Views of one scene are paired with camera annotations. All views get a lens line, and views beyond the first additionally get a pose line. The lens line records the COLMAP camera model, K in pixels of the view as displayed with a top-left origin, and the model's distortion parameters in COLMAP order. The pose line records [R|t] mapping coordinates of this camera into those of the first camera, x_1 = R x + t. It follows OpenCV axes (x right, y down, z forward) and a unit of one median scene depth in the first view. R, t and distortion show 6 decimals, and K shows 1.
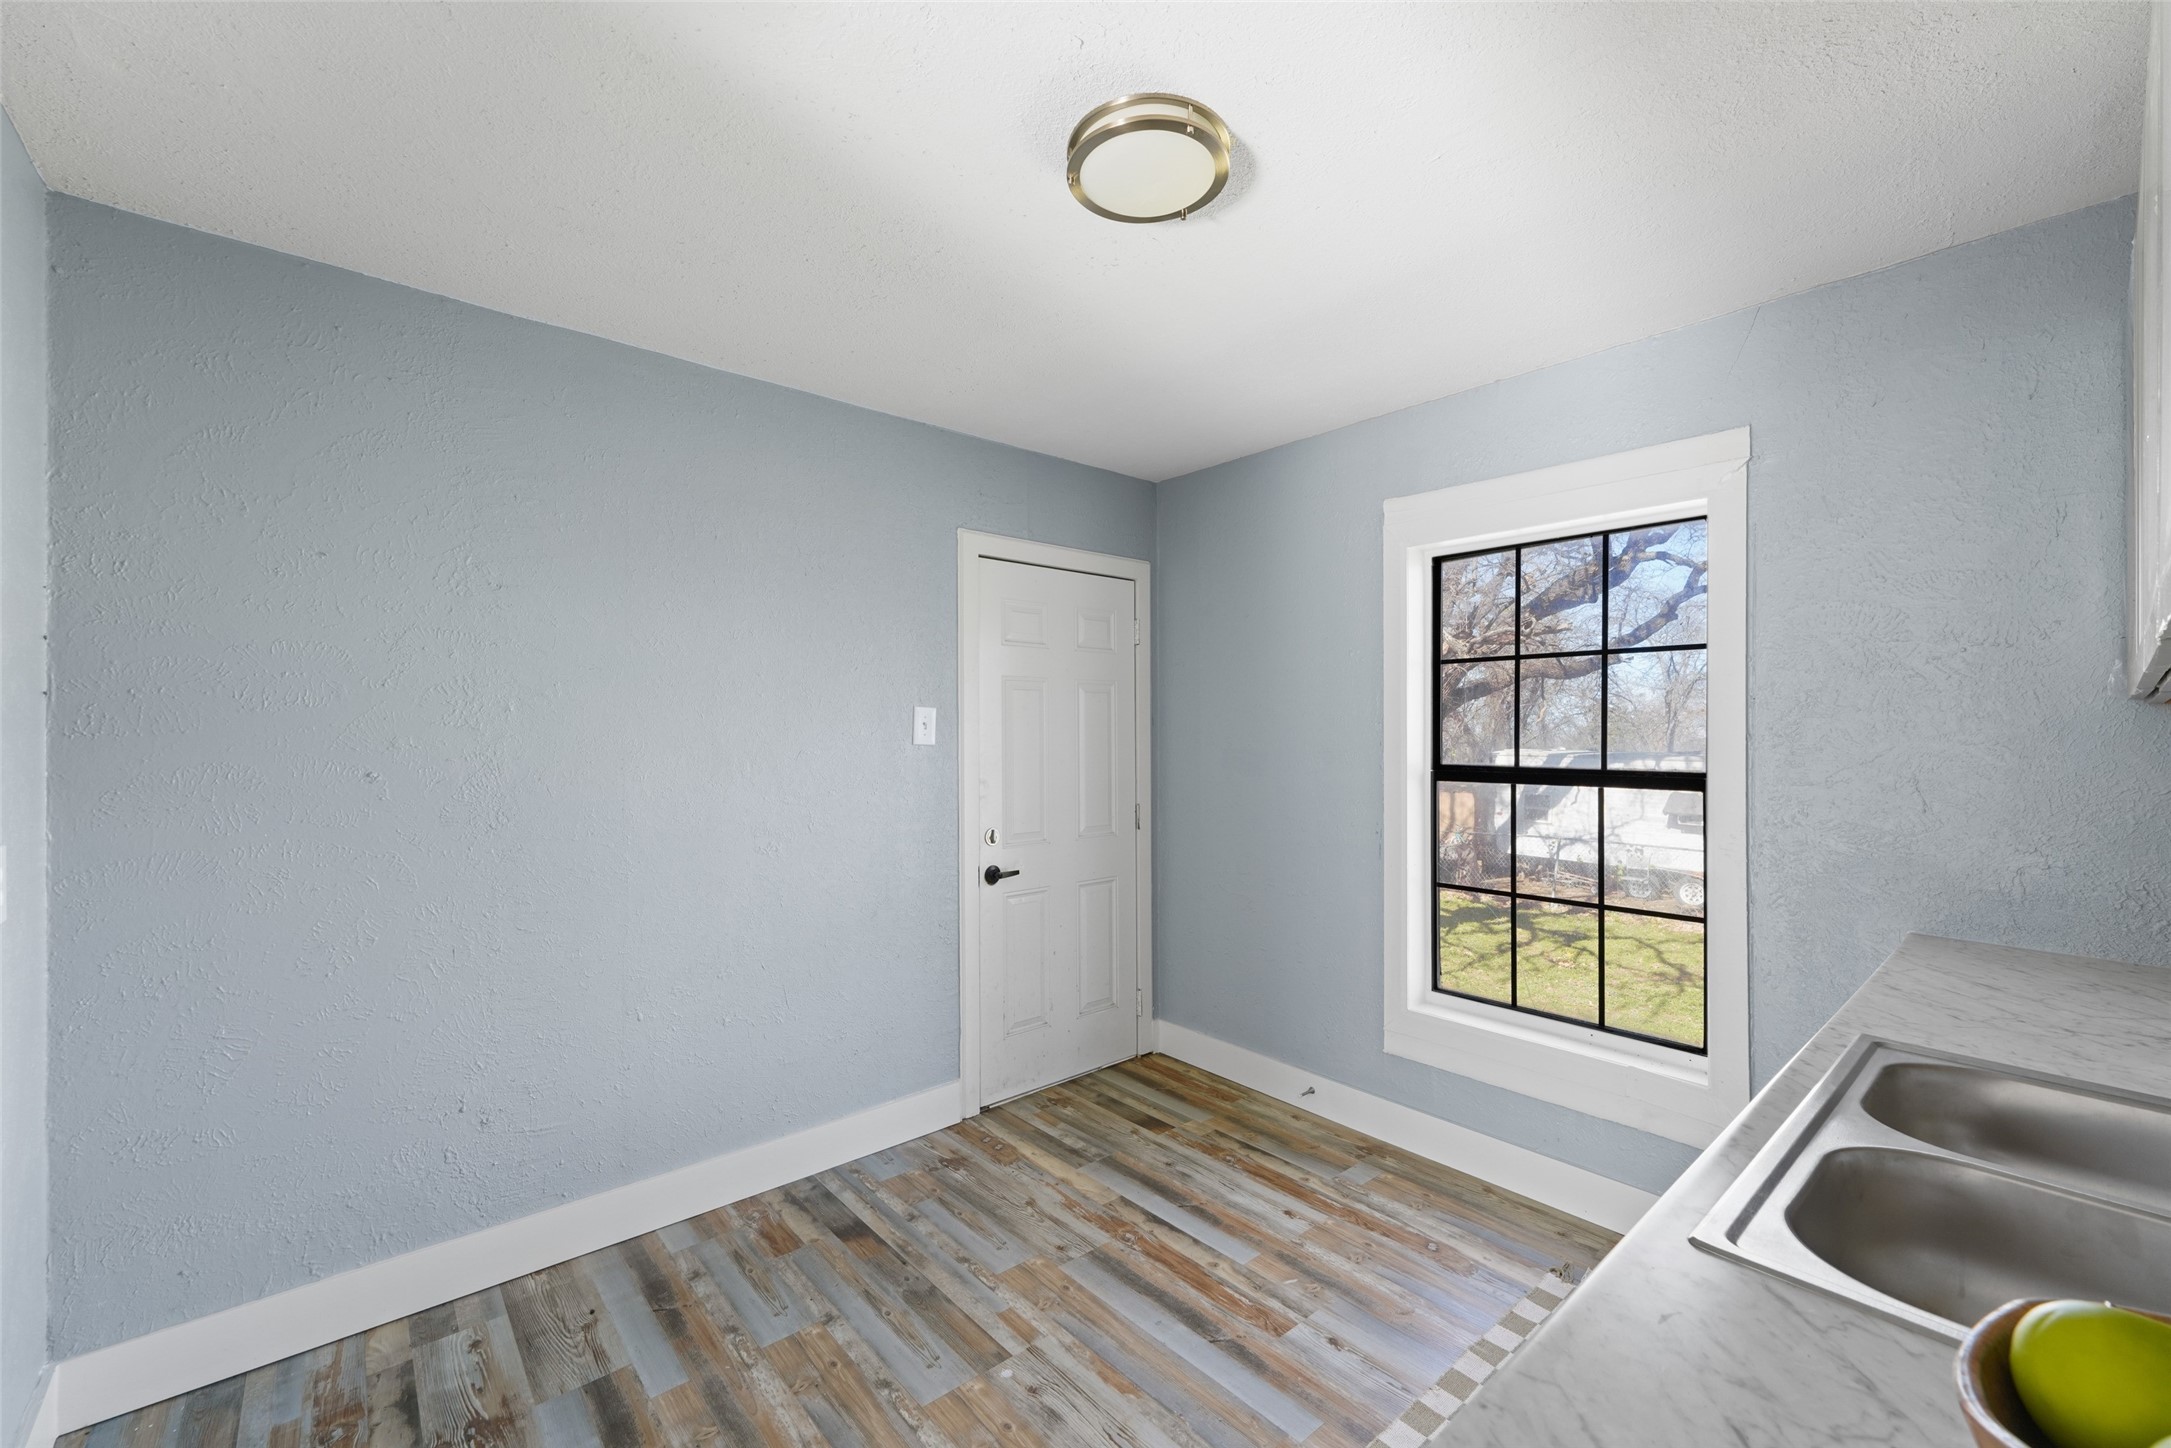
lens RADIAL K [[878.8, 0, 1091.0], [0, 878.8, 739.0], [0, 0, 1]] dist [0.009652, -0.000109]
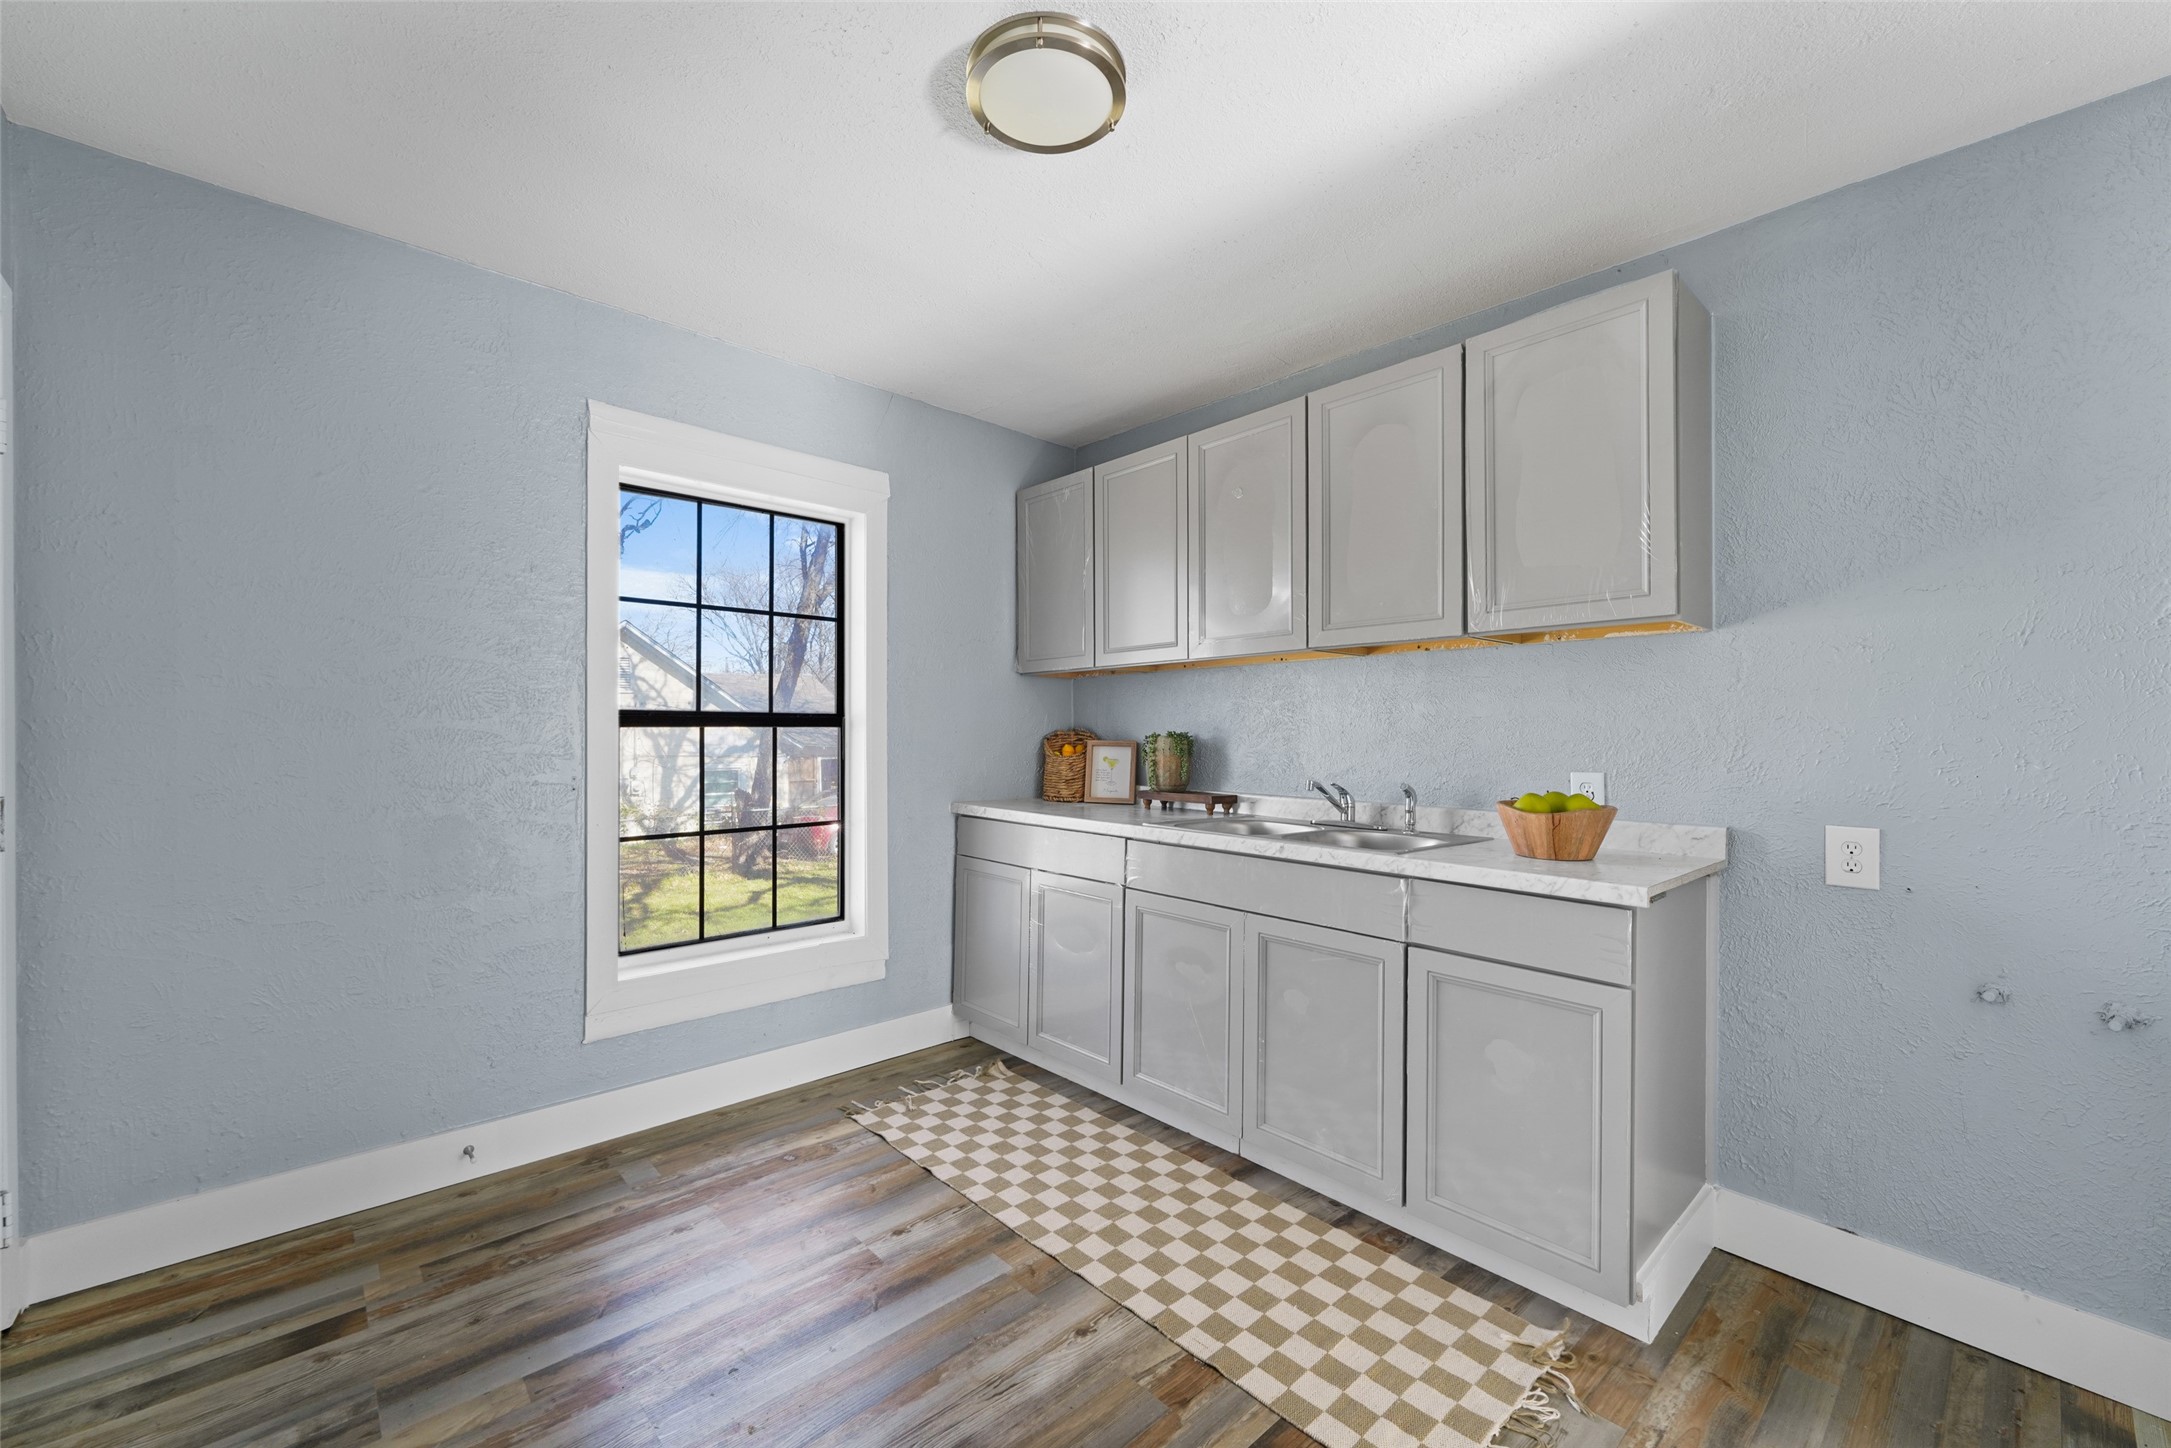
lens RADIAL K [[864.1, 0, 1071.1], [0, 864.1, 724.2], [0, 0, 1]] dist [0.008071, -0.000181]
pose [[-0.023882, 0.002311, 0.999712, -0.530550], [0.000324, 0.999997, -0.002304, 0.048002], [-0.999715, 0.000269, -0.023882, 0.555422]]
